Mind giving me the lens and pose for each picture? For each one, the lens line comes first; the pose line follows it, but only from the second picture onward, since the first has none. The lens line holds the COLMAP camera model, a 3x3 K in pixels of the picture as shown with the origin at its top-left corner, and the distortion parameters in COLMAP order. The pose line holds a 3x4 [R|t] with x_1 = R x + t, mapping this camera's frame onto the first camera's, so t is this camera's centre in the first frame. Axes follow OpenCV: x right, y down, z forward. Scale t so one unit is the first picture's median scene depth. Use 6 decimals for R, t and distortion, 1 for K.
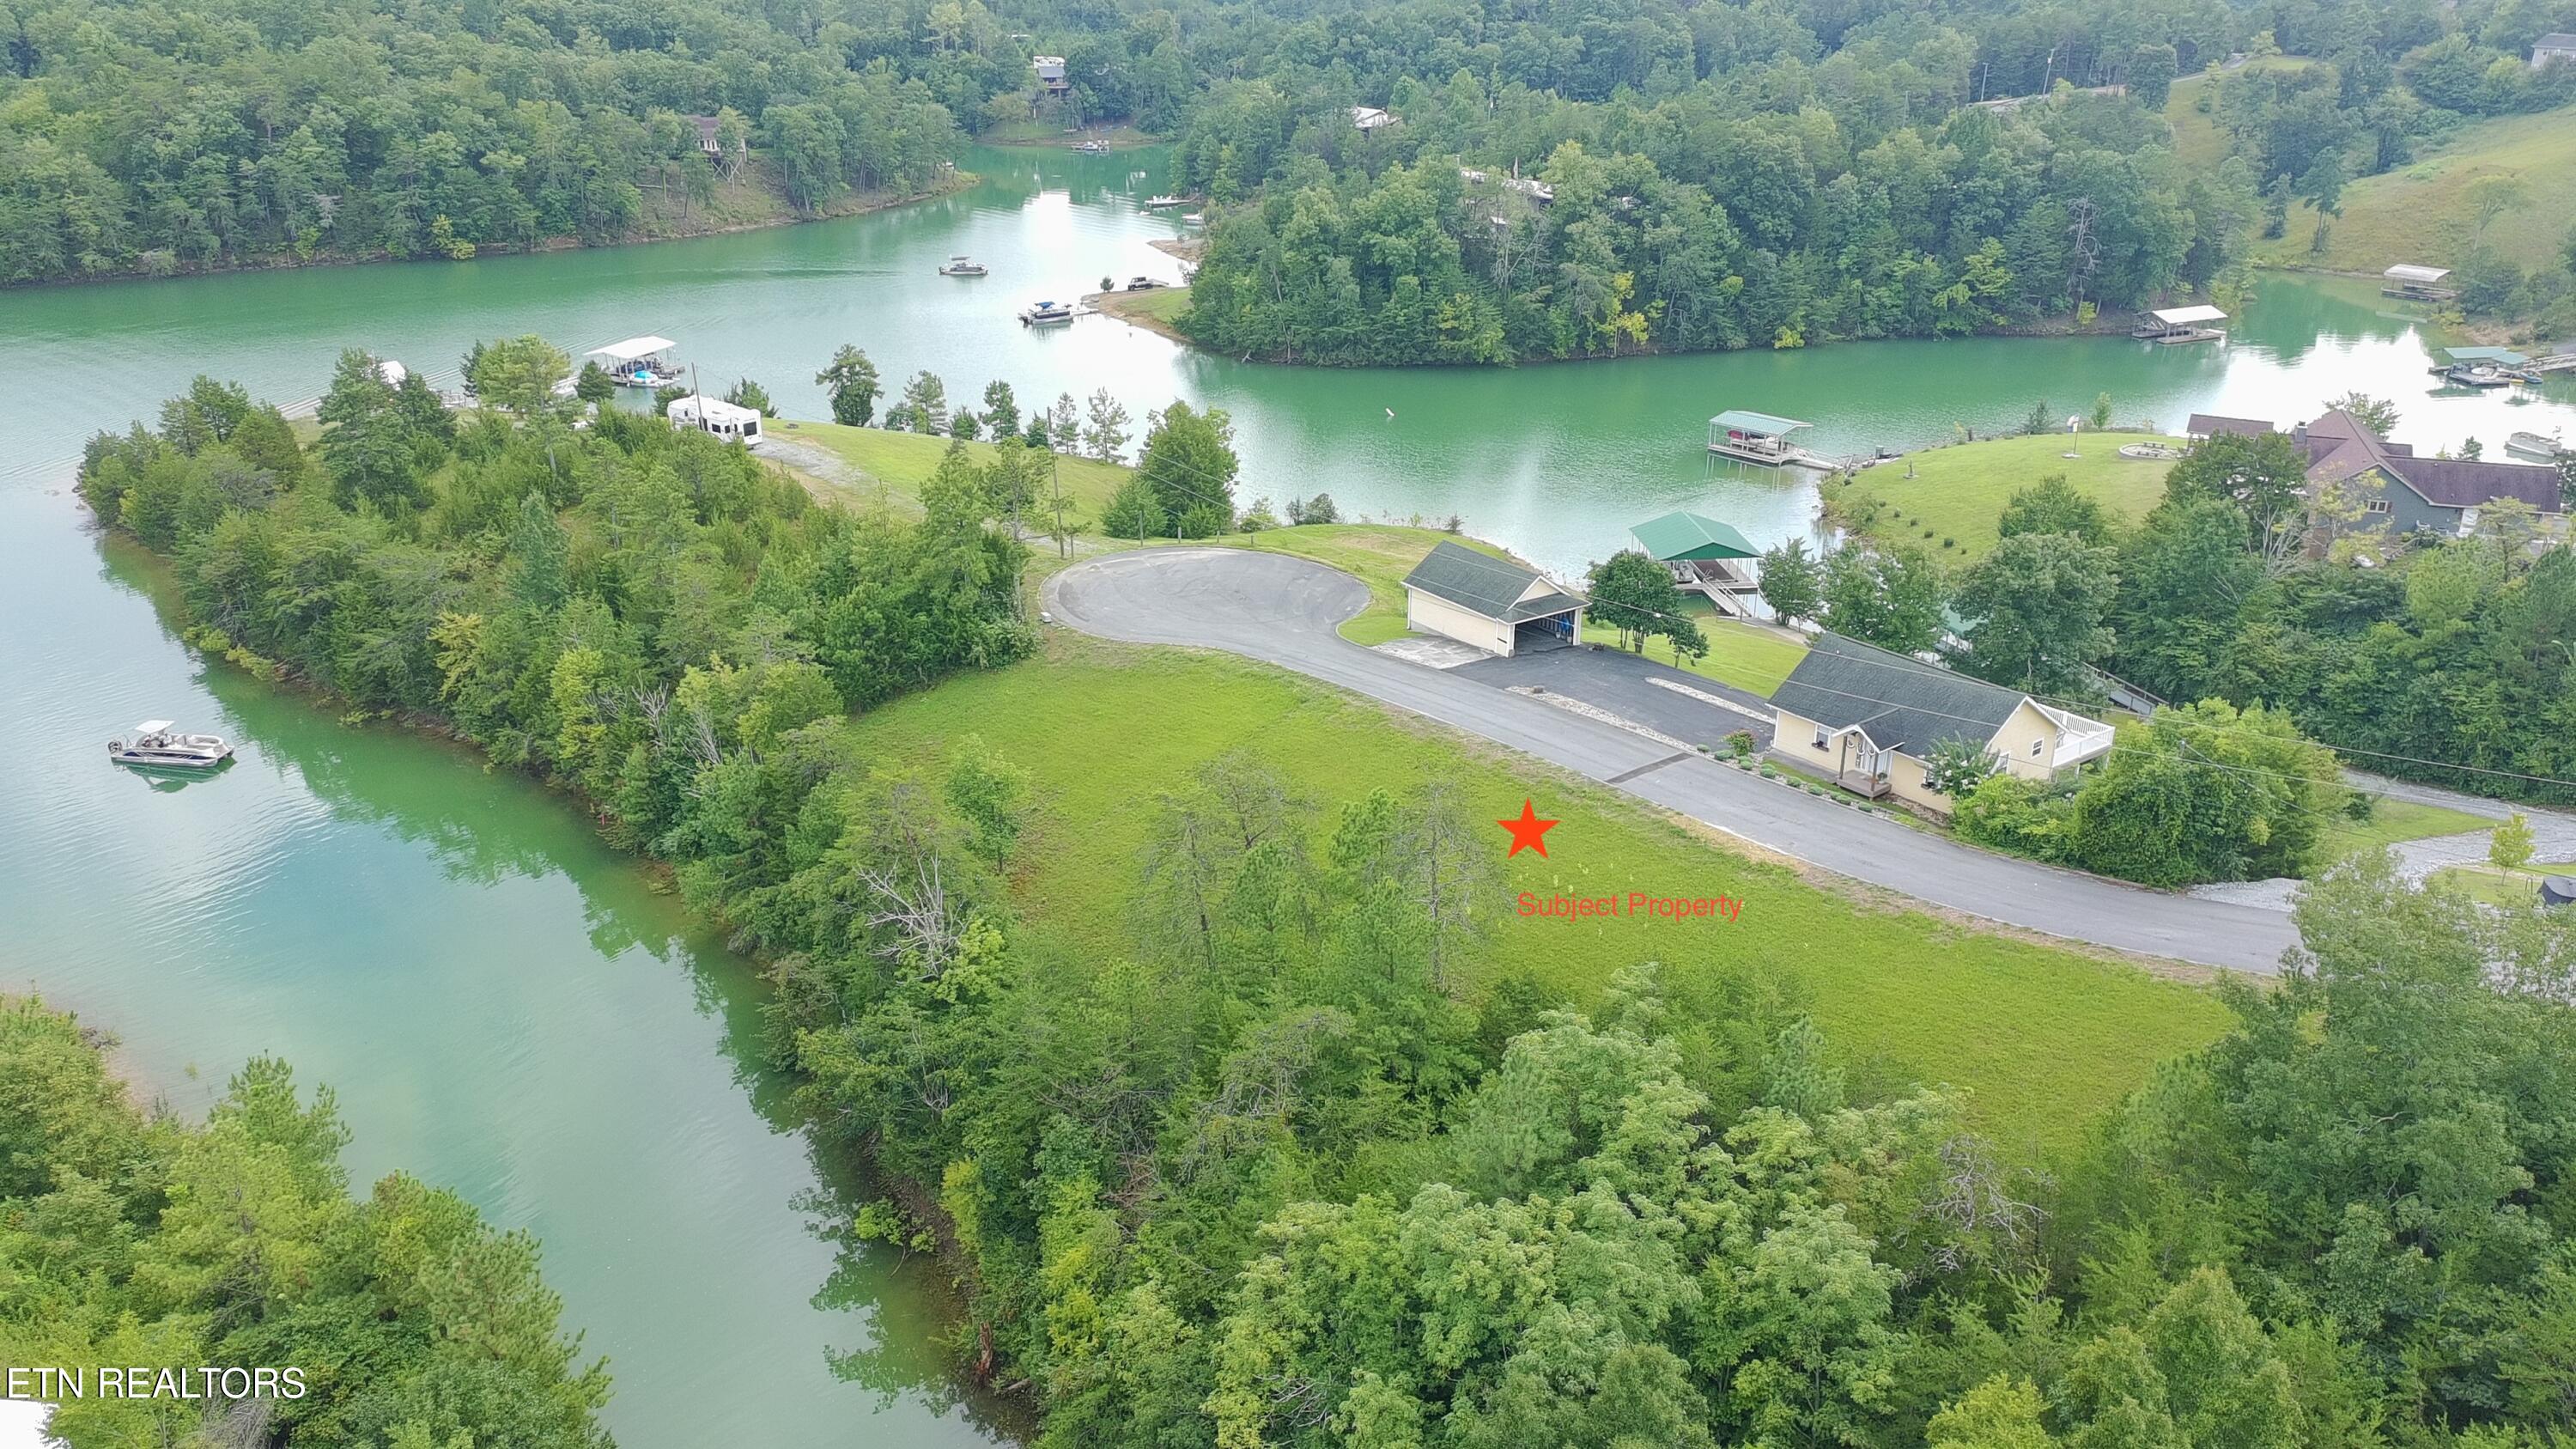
lens RADIAL K [[2066.5, 0, 1288.0], [0, 2066.5, 724.5], [0, 0, 1]] dist [0.091841, -0.117649]
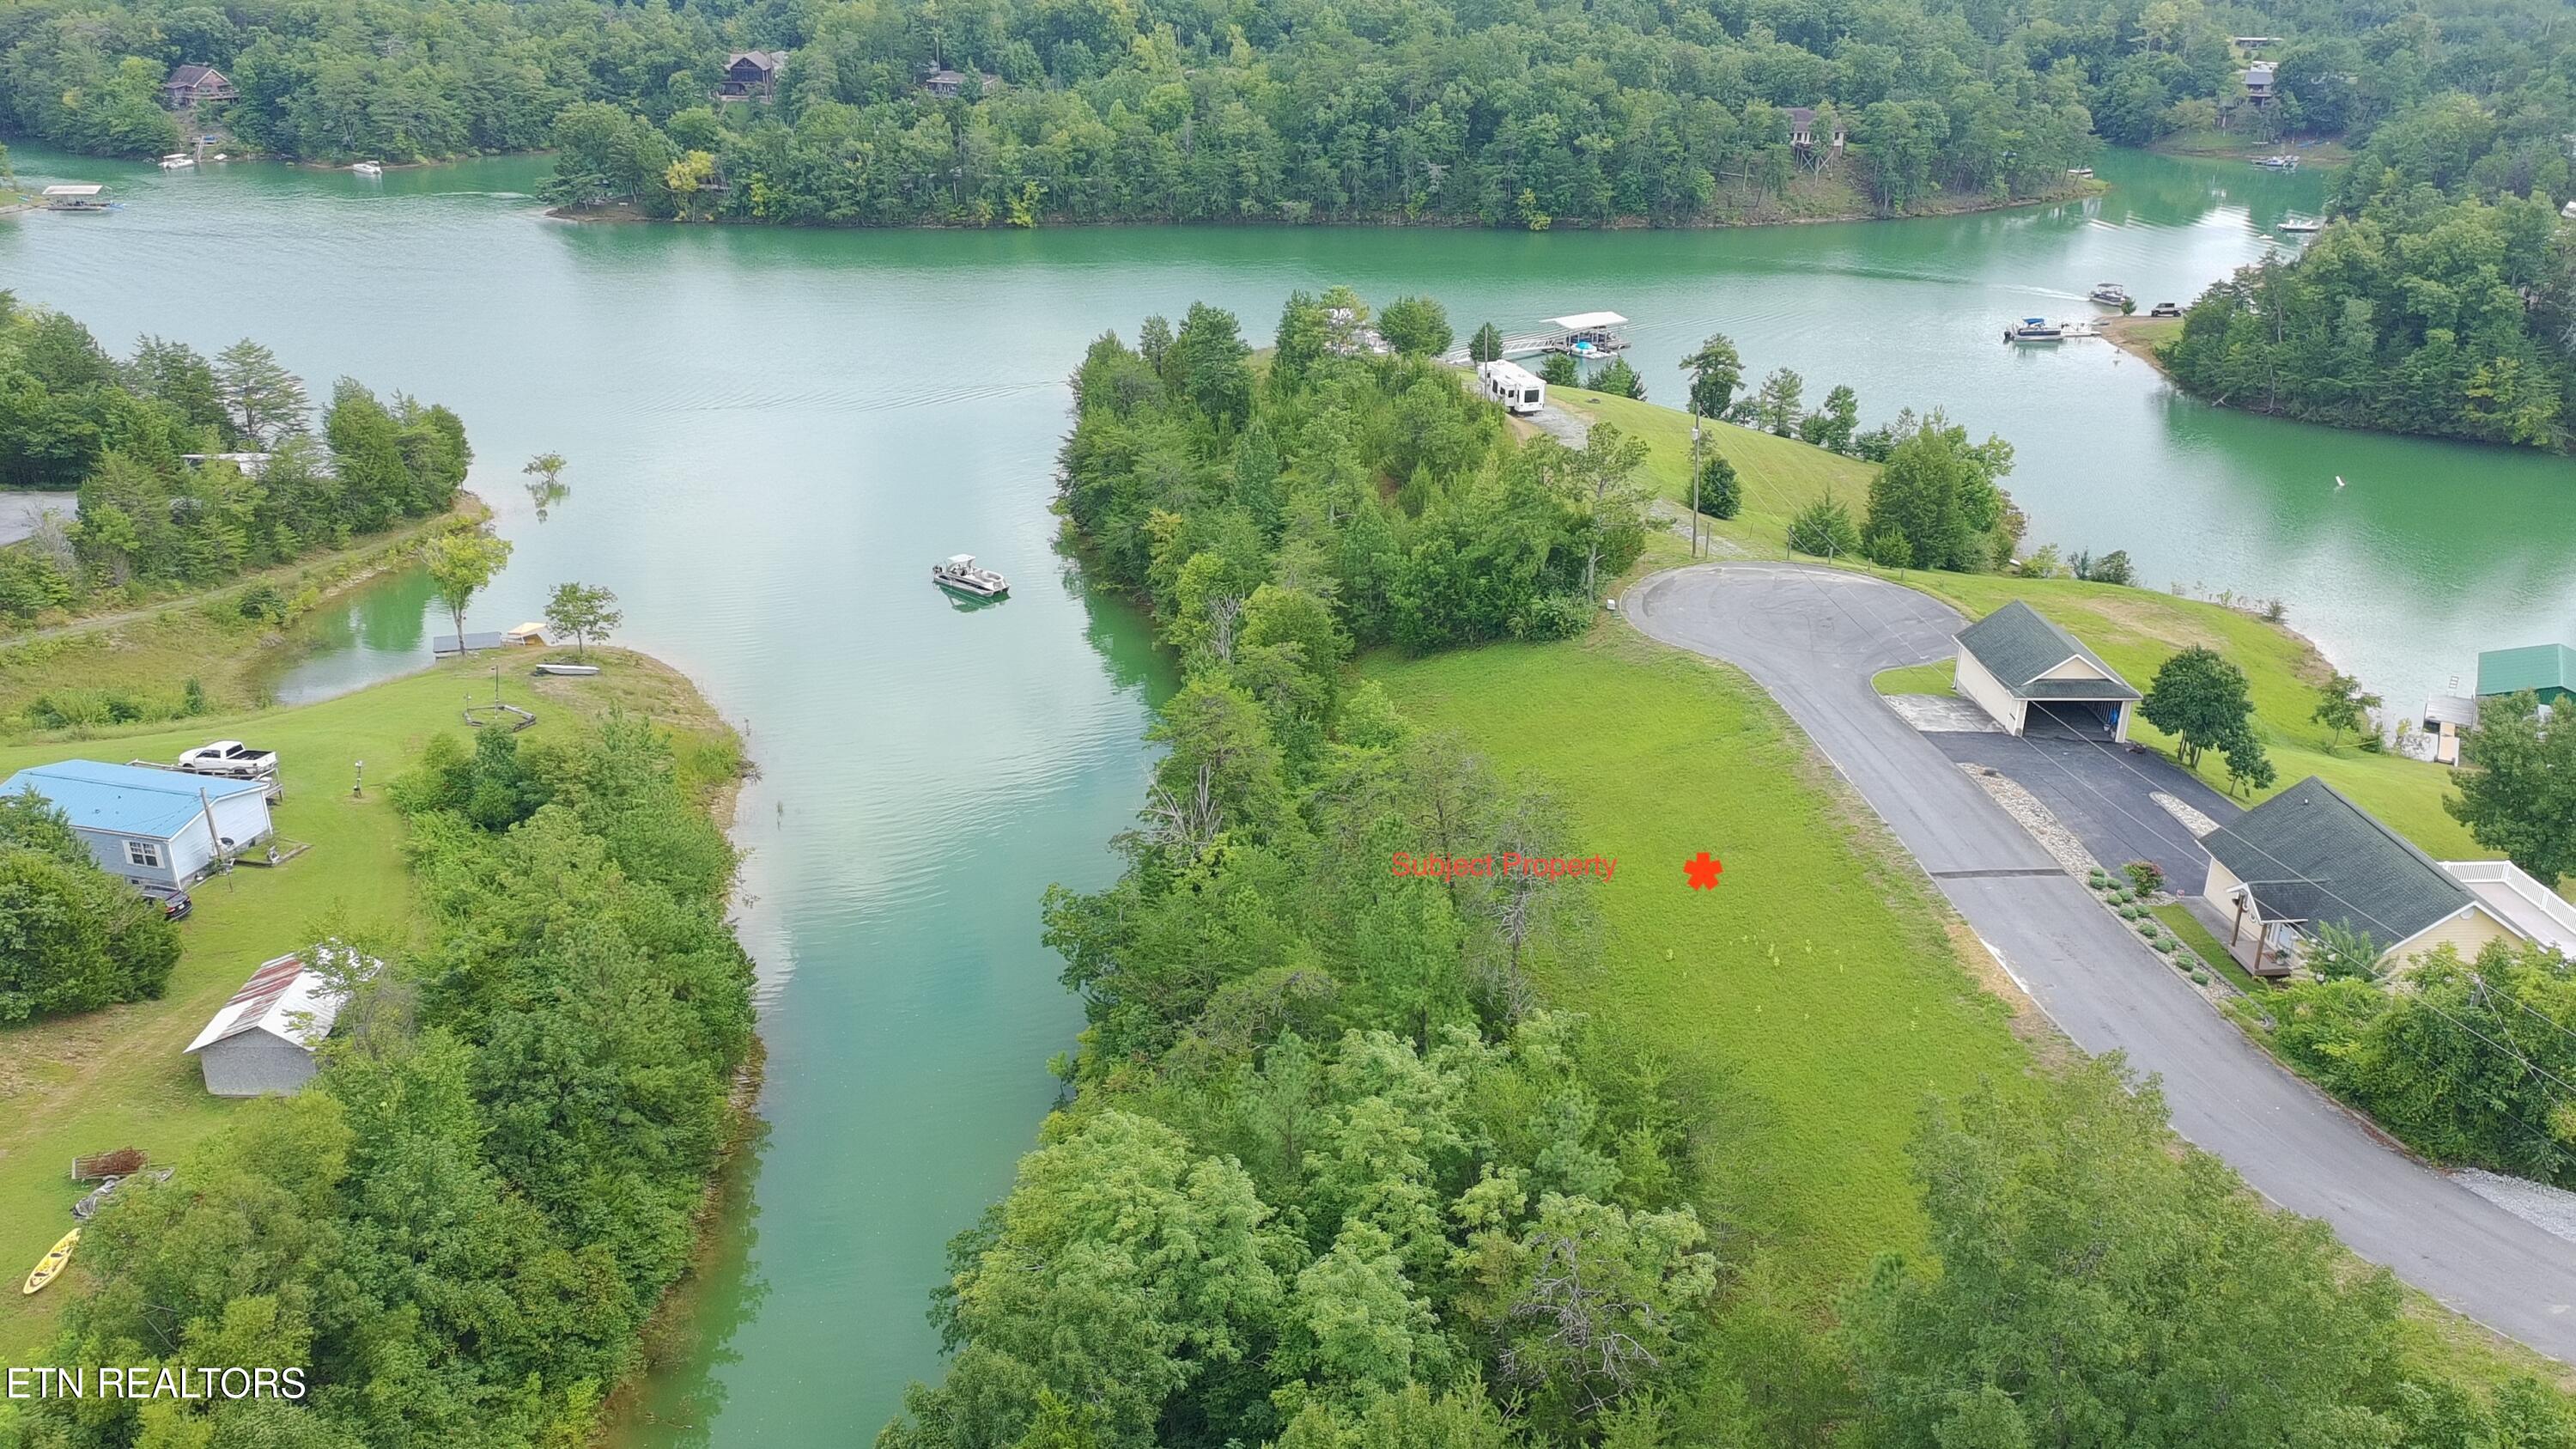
lens RADIAL K [[2050.8, 0, 1259.0], [0, 2050.8, 741.8], [0, 0, 1]] dist [0.092179, -0.102654]
pose [[0.805991, 0.222185, -0.548646, 0.150895], [-0.216048, 0.973358, 0.076795, -0.012783], [0.551092, 0.056638, 0.832520, 0.033073]]
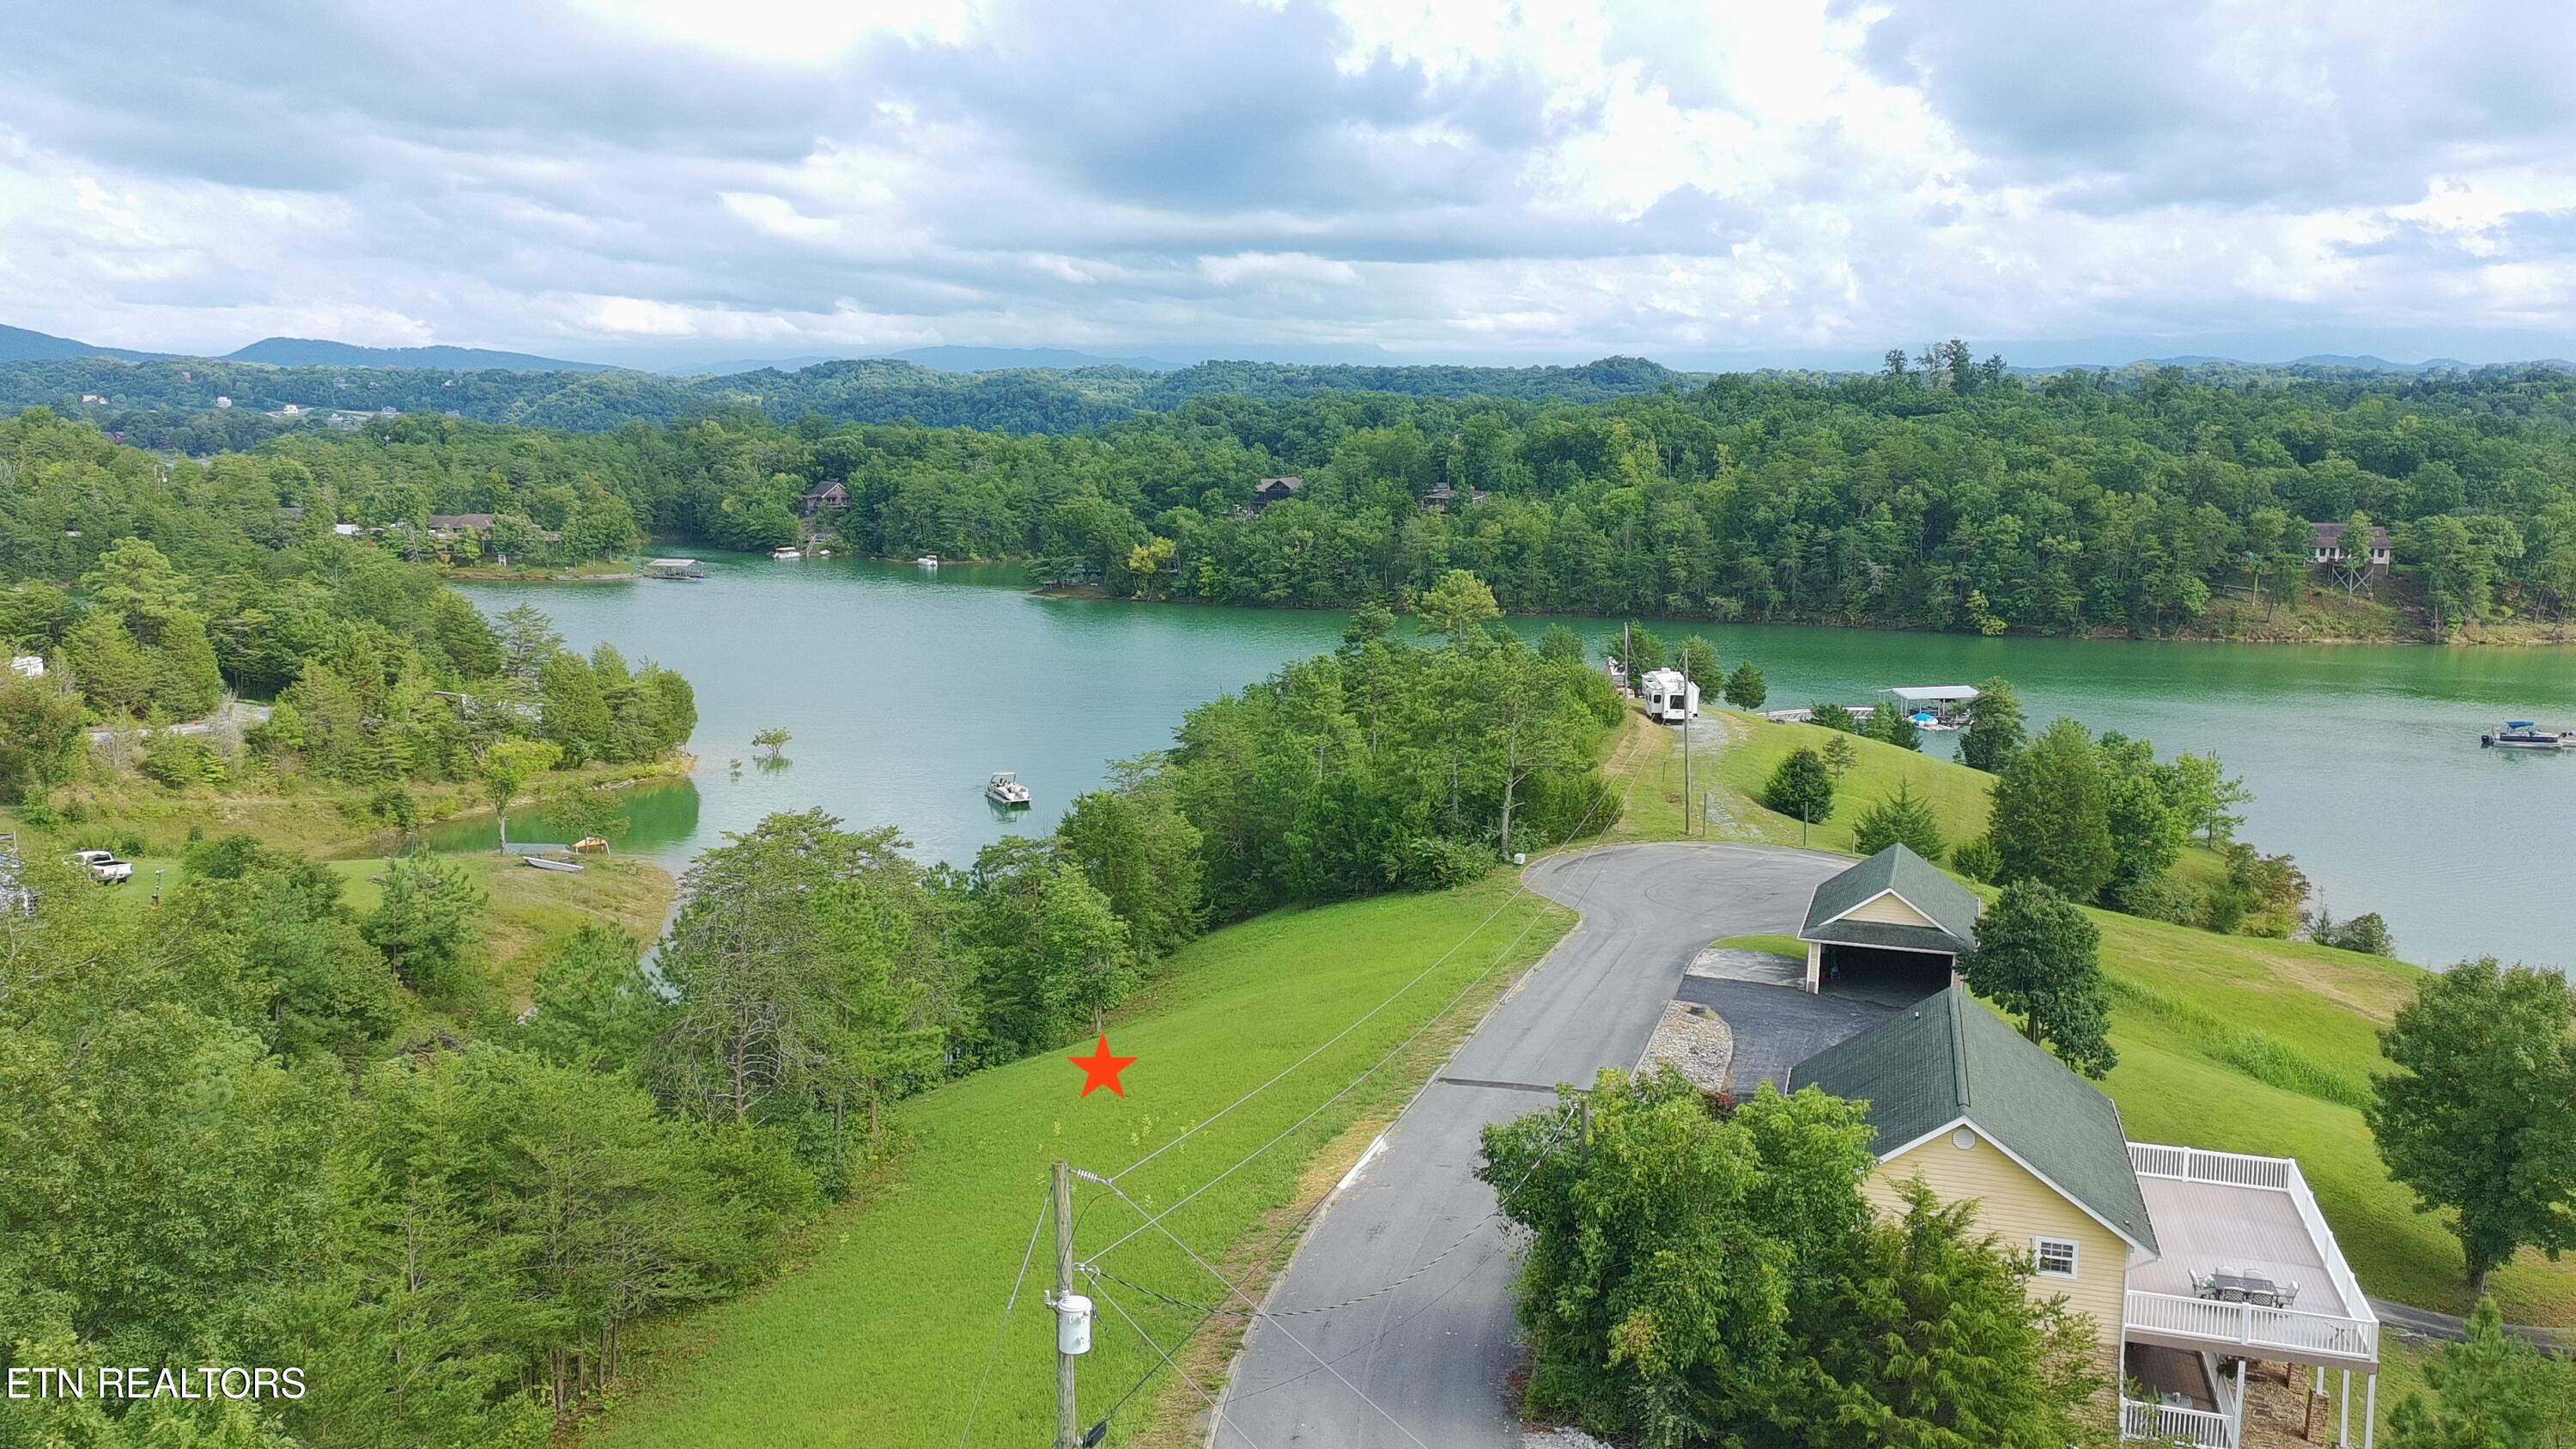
lens RADIAL K [[2049.8, 0, 1288.0], [0, 2049.8, 724.5], [0, 0, 1]] dist [0.053123, -0.000025]
pose [[0.553376, 0.117556, -0.824594, 0.251215], [-0.309464, 0.948143, -0.072509, -0.006439], [0.773309, 0.295307, 0.561059, 0.210907]]
